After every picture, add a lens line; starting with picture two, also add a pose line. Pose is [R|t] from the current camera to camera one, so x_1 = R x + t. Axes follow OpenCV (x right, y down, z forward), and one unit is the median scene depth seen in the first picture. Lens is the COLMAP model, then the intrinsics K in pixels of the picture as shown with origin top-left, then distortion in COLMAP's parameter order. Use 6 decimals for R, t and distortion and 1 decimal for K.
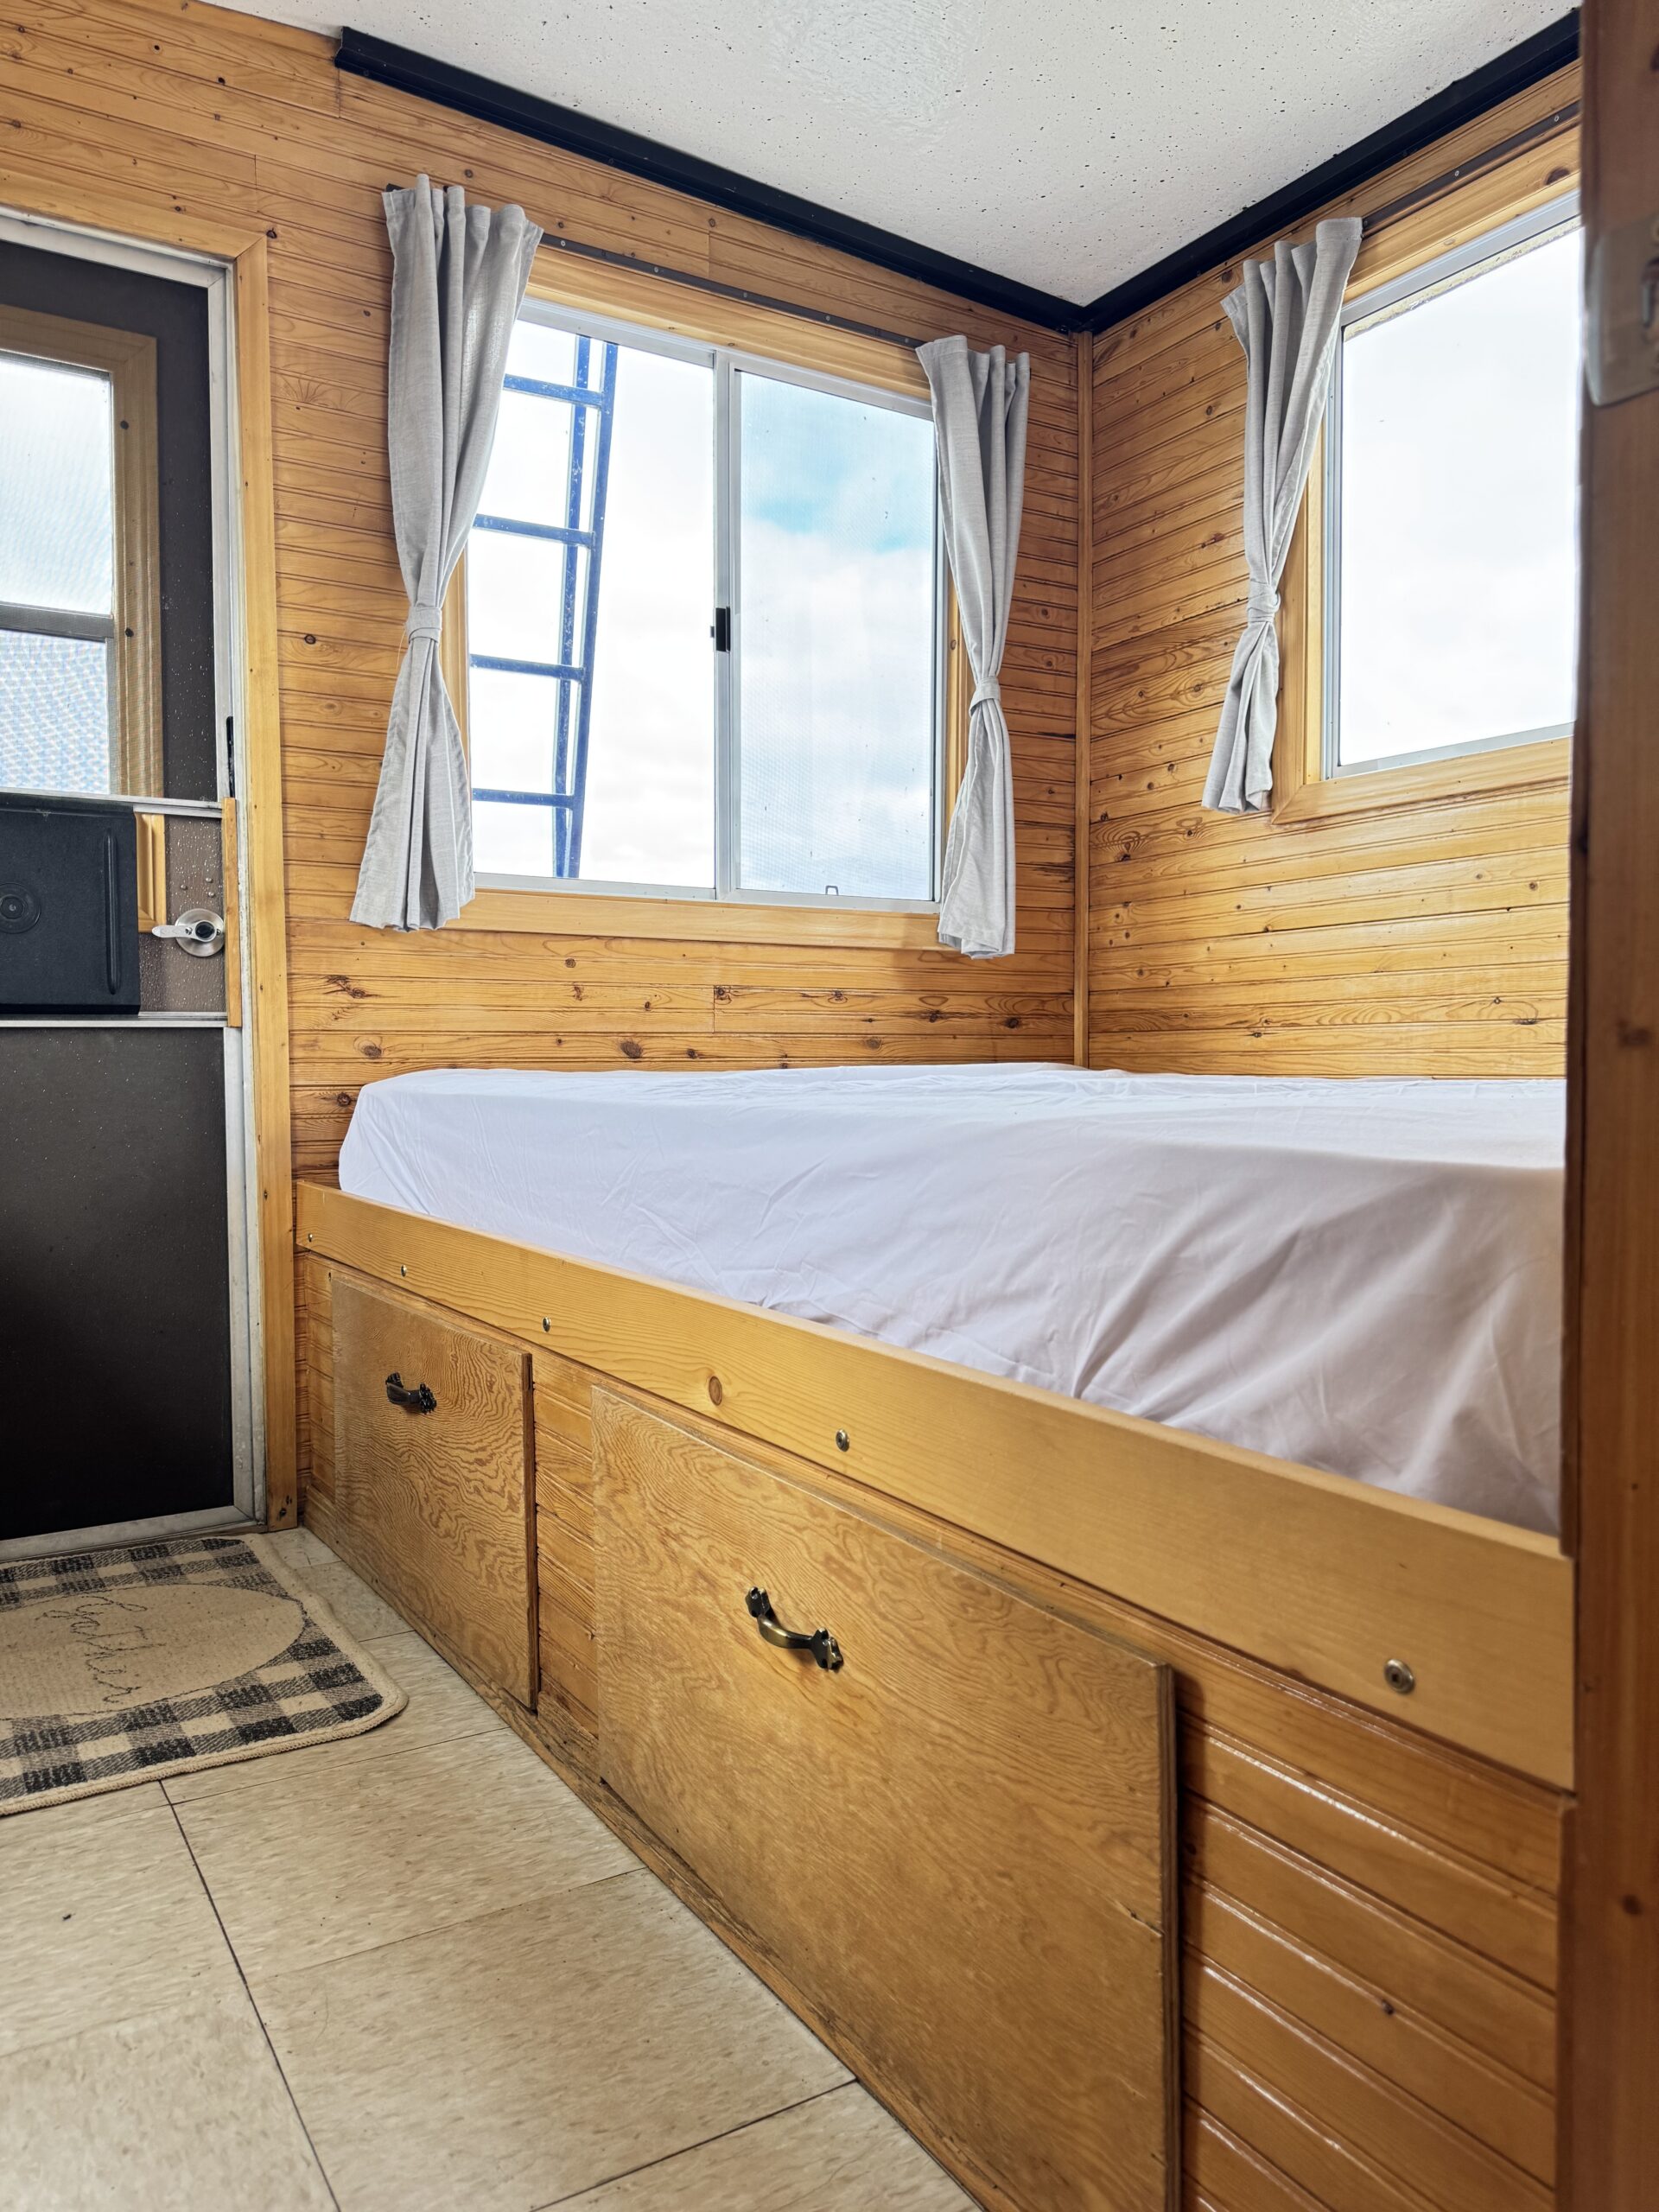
lens RADIAL K [[1562.3, 0, 834.2], [0, 1562.3, 1127.1], [0, 0, 1]] dist [-0.003412, -0.002950]
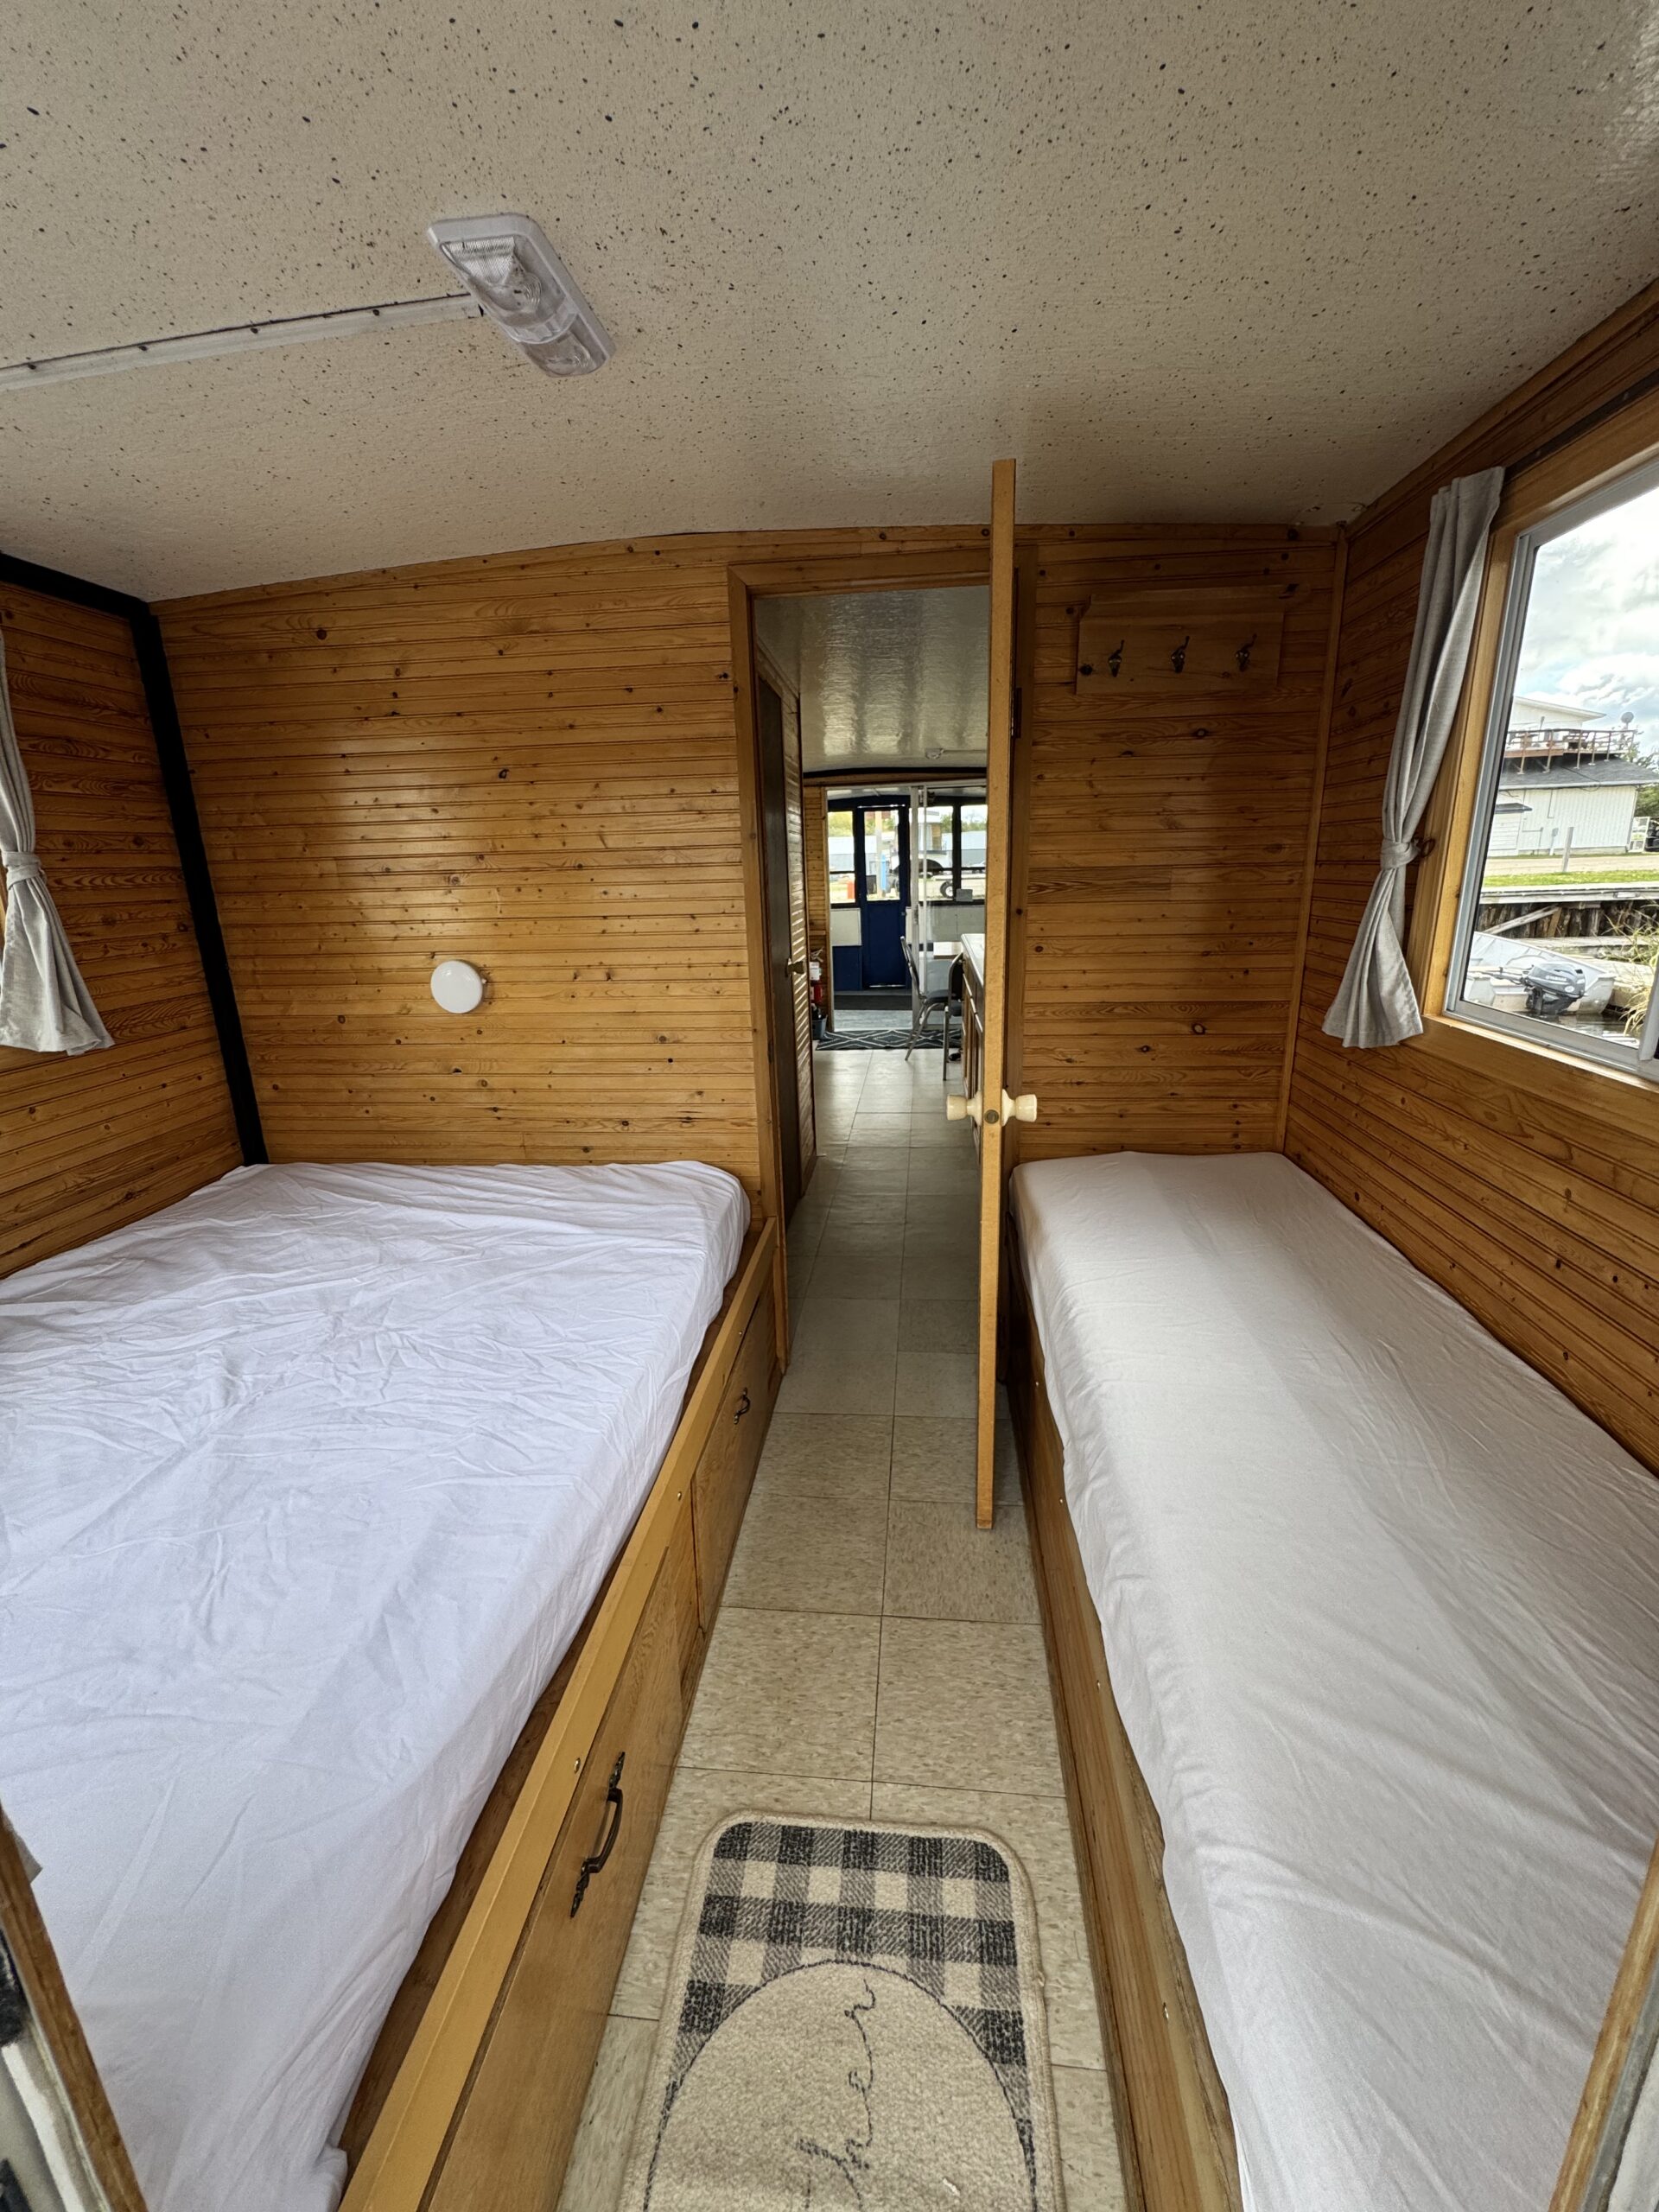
lens RADIAL K [[879.7, 0, 831.7], [0, 879.7, 1103.3], [0, 0, 1]] dist [-0.004714, 0.000574]
pose [[-0.789887, -0.136217, 0.597933, -0.559702], [0.059611, 0.953347, 0.295932, -0.376961], [-0.610349, 0.269396, -0.744916, 0.994605]]
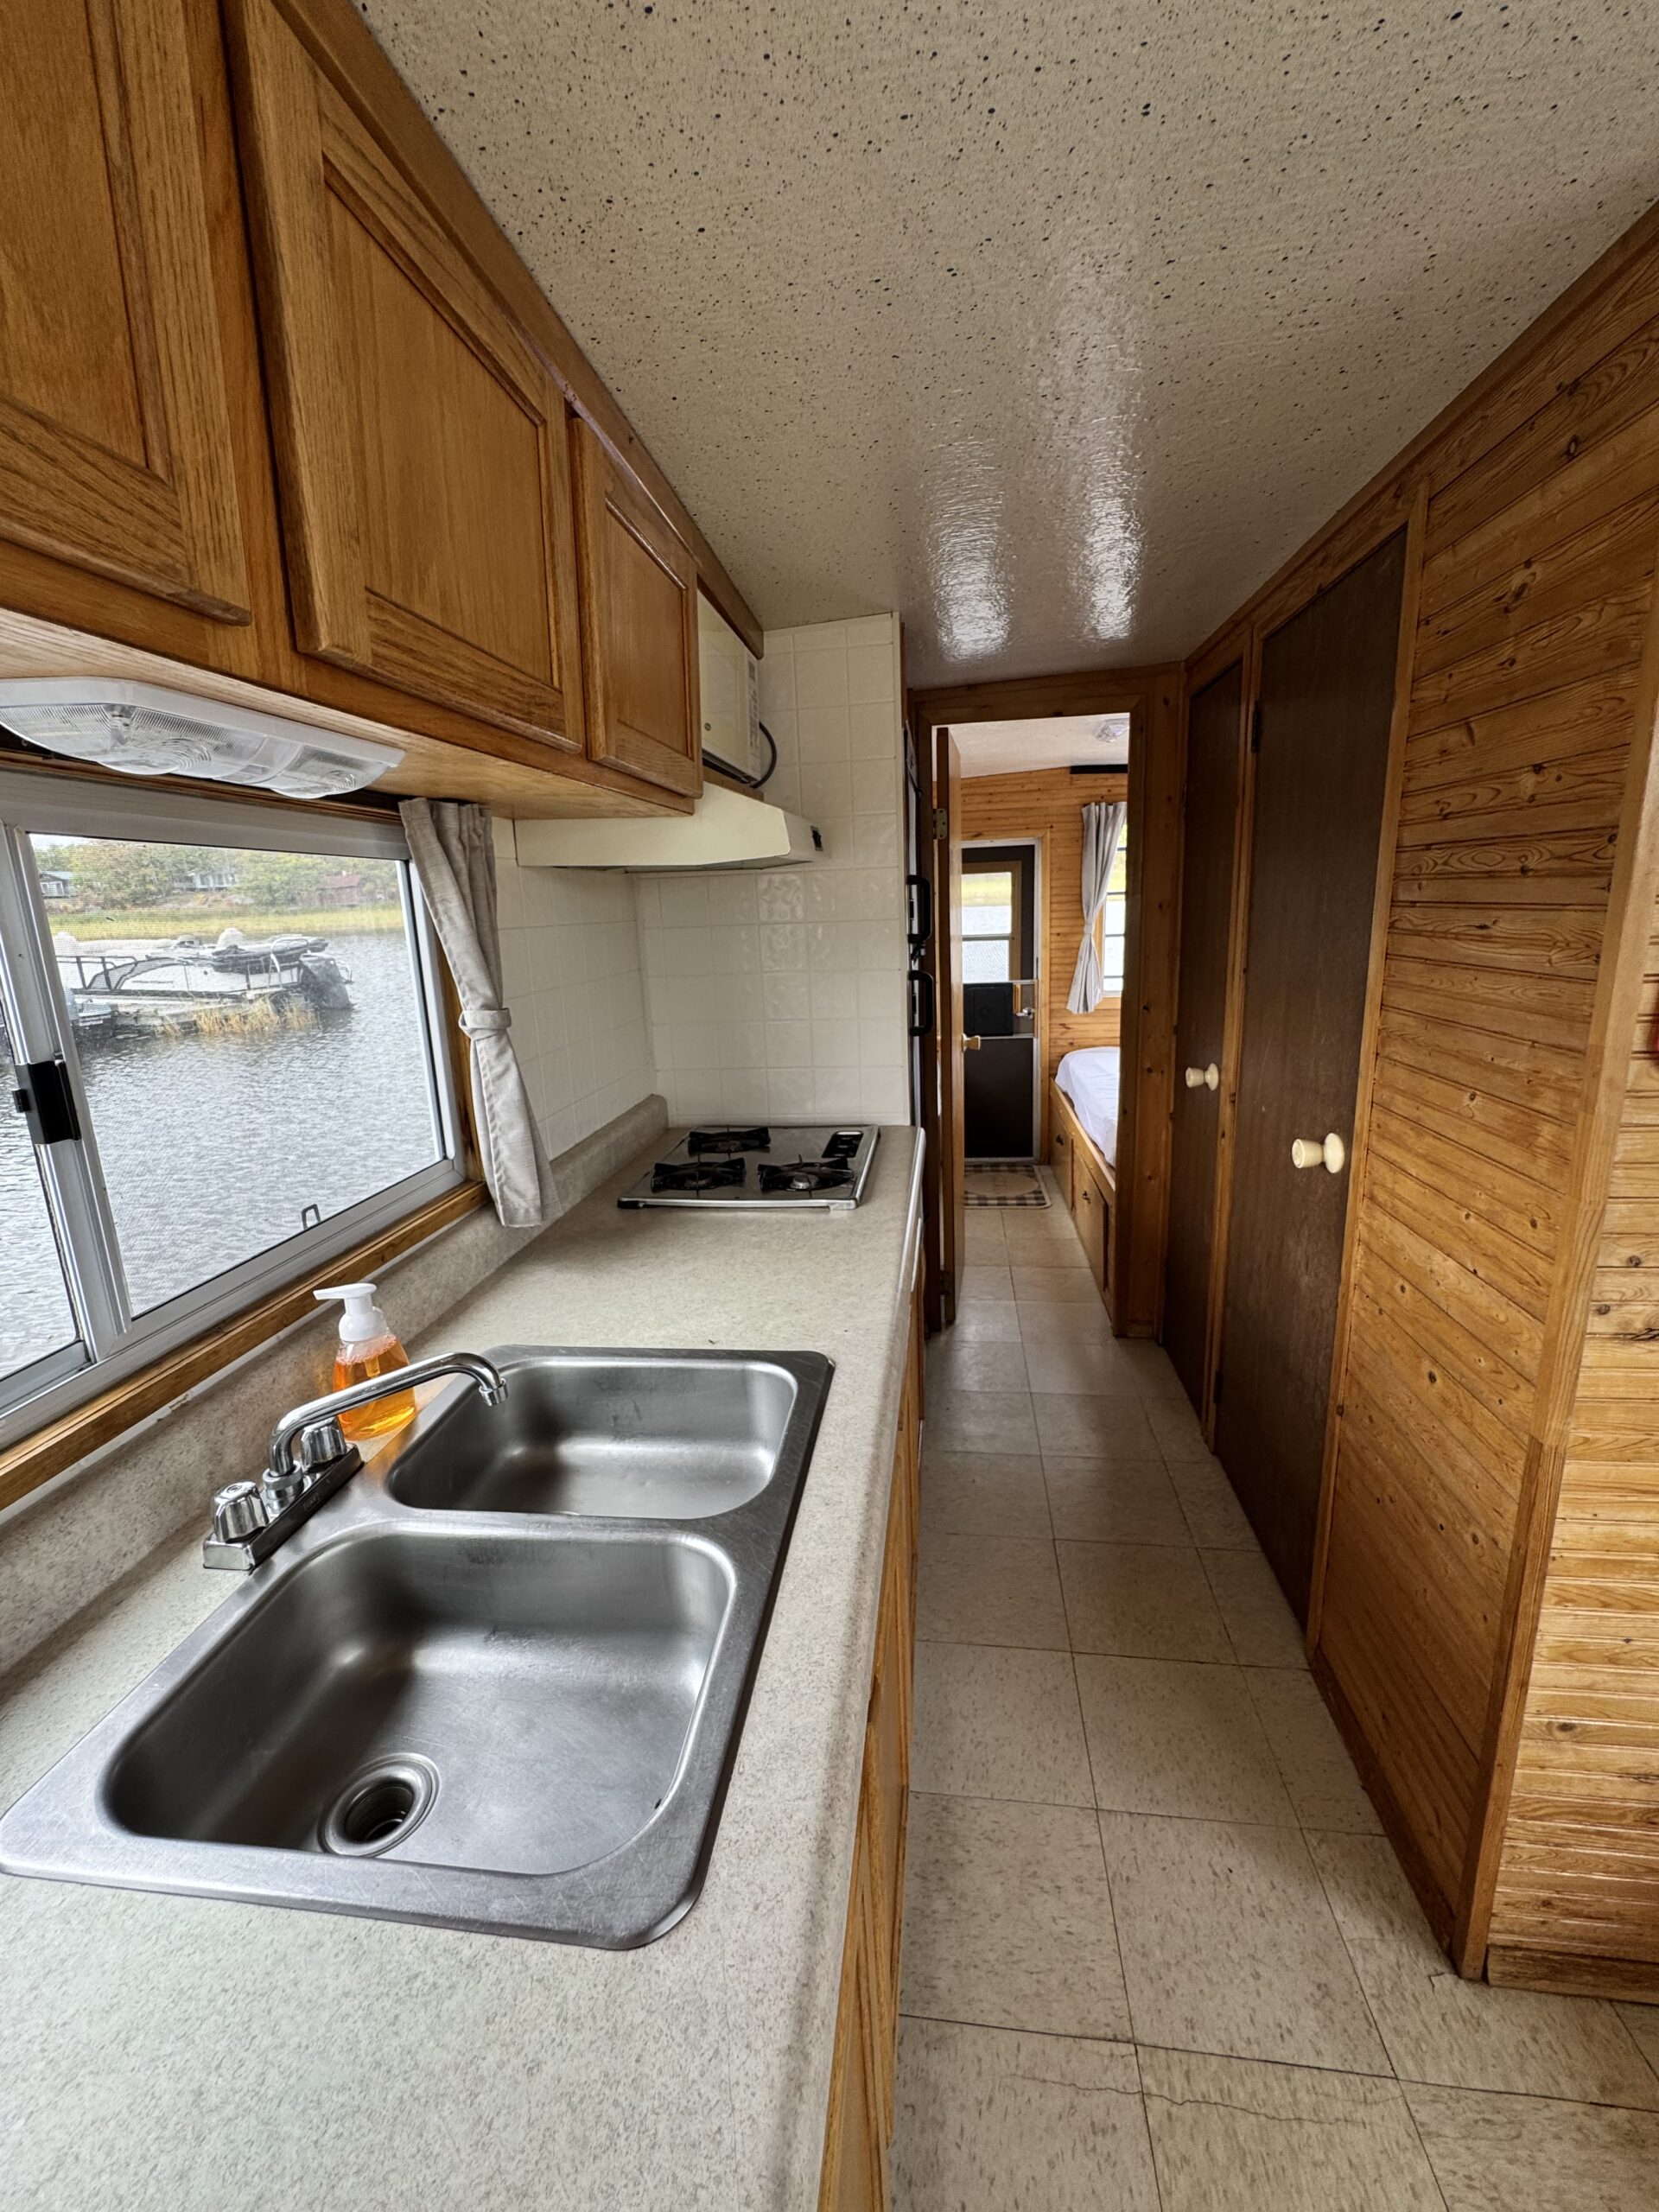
lens RADIAL K [[879.7, 0, 834.4], [0, 879.7, 1098.2], [0, 0, 1]] dist [-0.004714, 0.000574]
pose [[0.777388, 0.107858, -0.619706, 0.615417], [0.006583, 0.983740, 0.179476, -0.321222], [0.628988, -0.143602, 0.764037, -1.038383]]
